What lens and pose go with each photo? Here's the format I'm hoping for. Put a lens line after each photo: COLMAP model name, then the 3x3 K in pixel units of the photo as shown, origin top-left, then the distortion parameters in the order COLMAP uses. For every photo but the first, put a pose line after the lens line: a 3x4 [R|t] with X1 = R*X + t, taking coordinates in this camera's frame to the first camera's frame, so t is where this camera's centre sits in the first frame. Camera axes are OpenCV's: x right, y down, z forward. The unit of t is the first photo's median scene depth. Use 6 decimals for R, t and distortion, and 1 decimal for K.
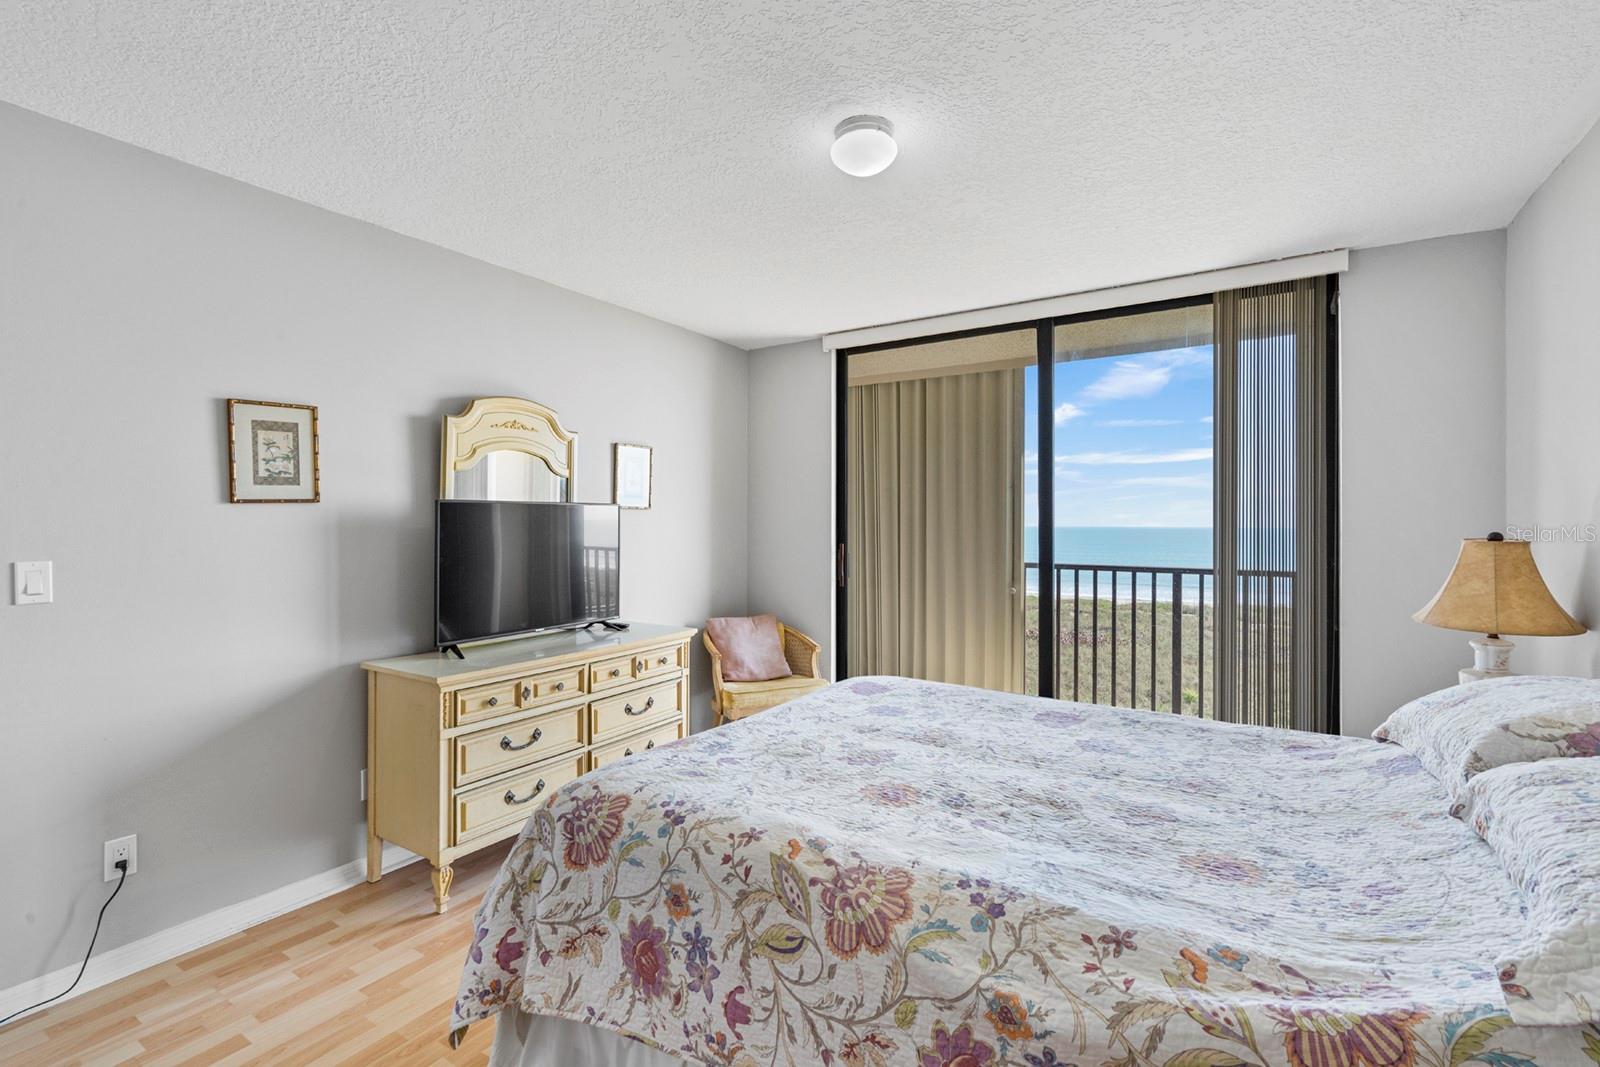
lens RADIAL K [[727.9, 0, 775.9], [0, 727.9, 525.7], [0, 0, 1]] dist [-0.000591, 0.000038]
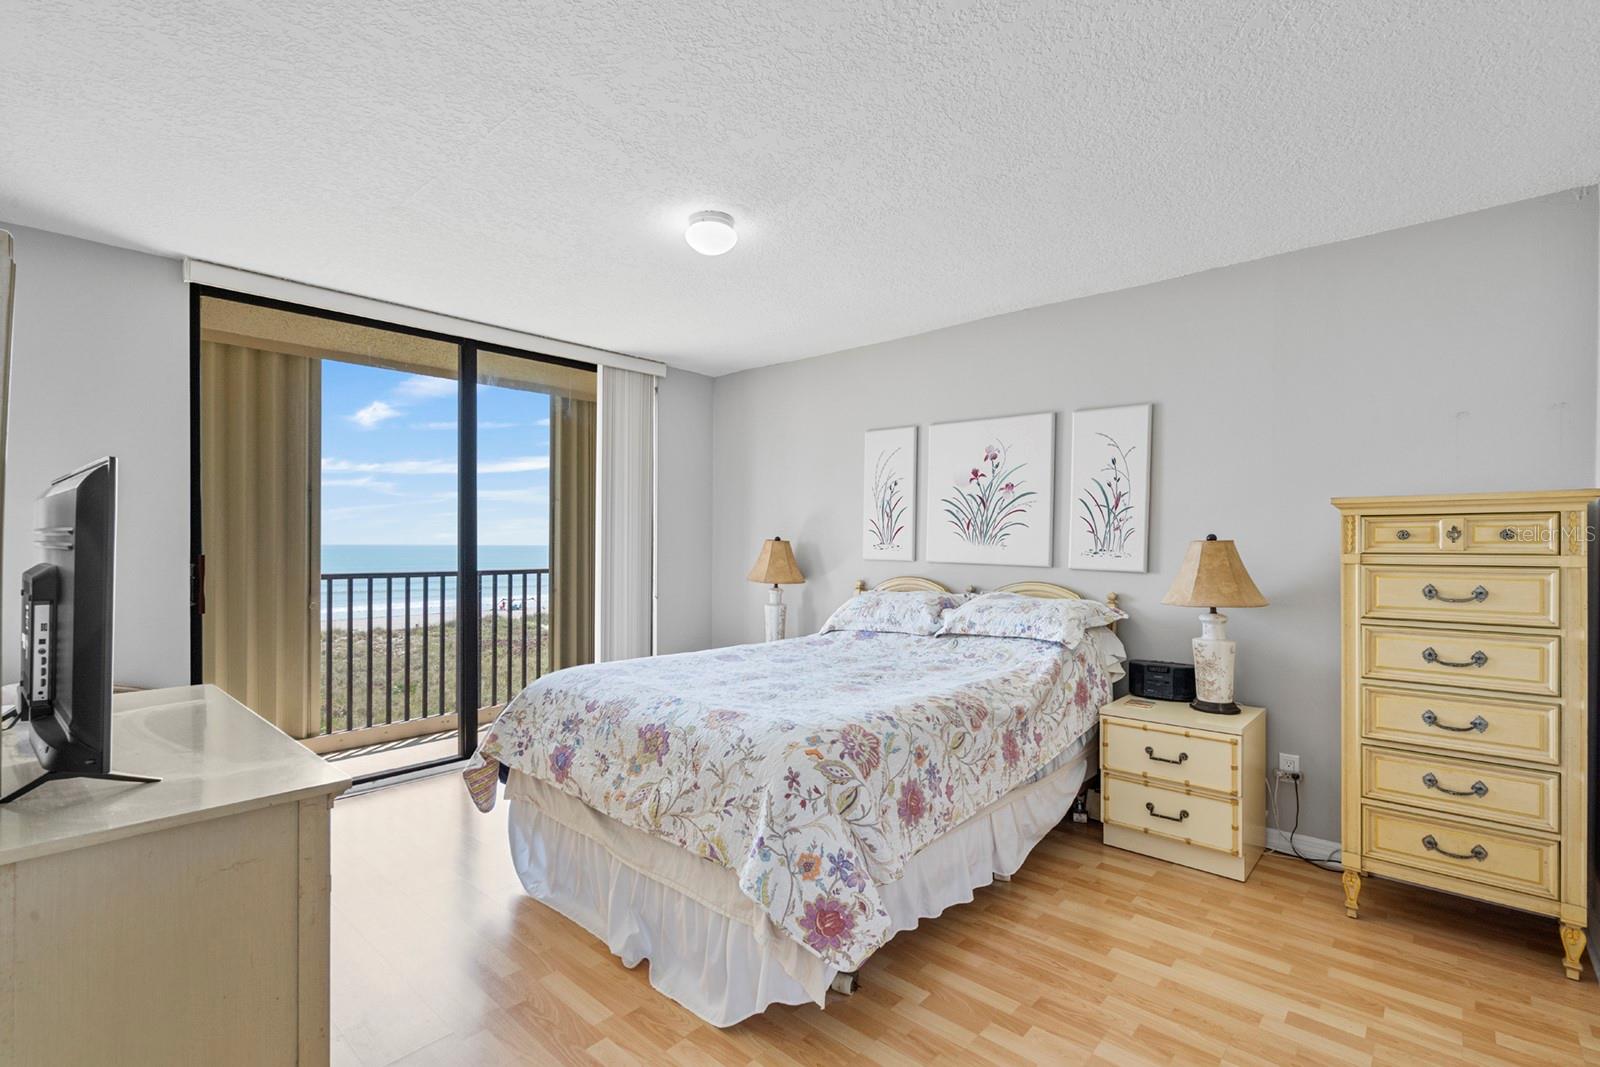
lens RADIAL K [[736.7, 0, 808.4], [0, 736.7, 535.5], [0, 0, 1]] dist [-0.016843, 0.000073]
pose [[0.145002, 0.007410, 0.989404, -1.735879], [-0.001791, 0.999972, -0.007227, 0.031987], [-0.989430, -0.000724, 0.145011, 0.967858]]
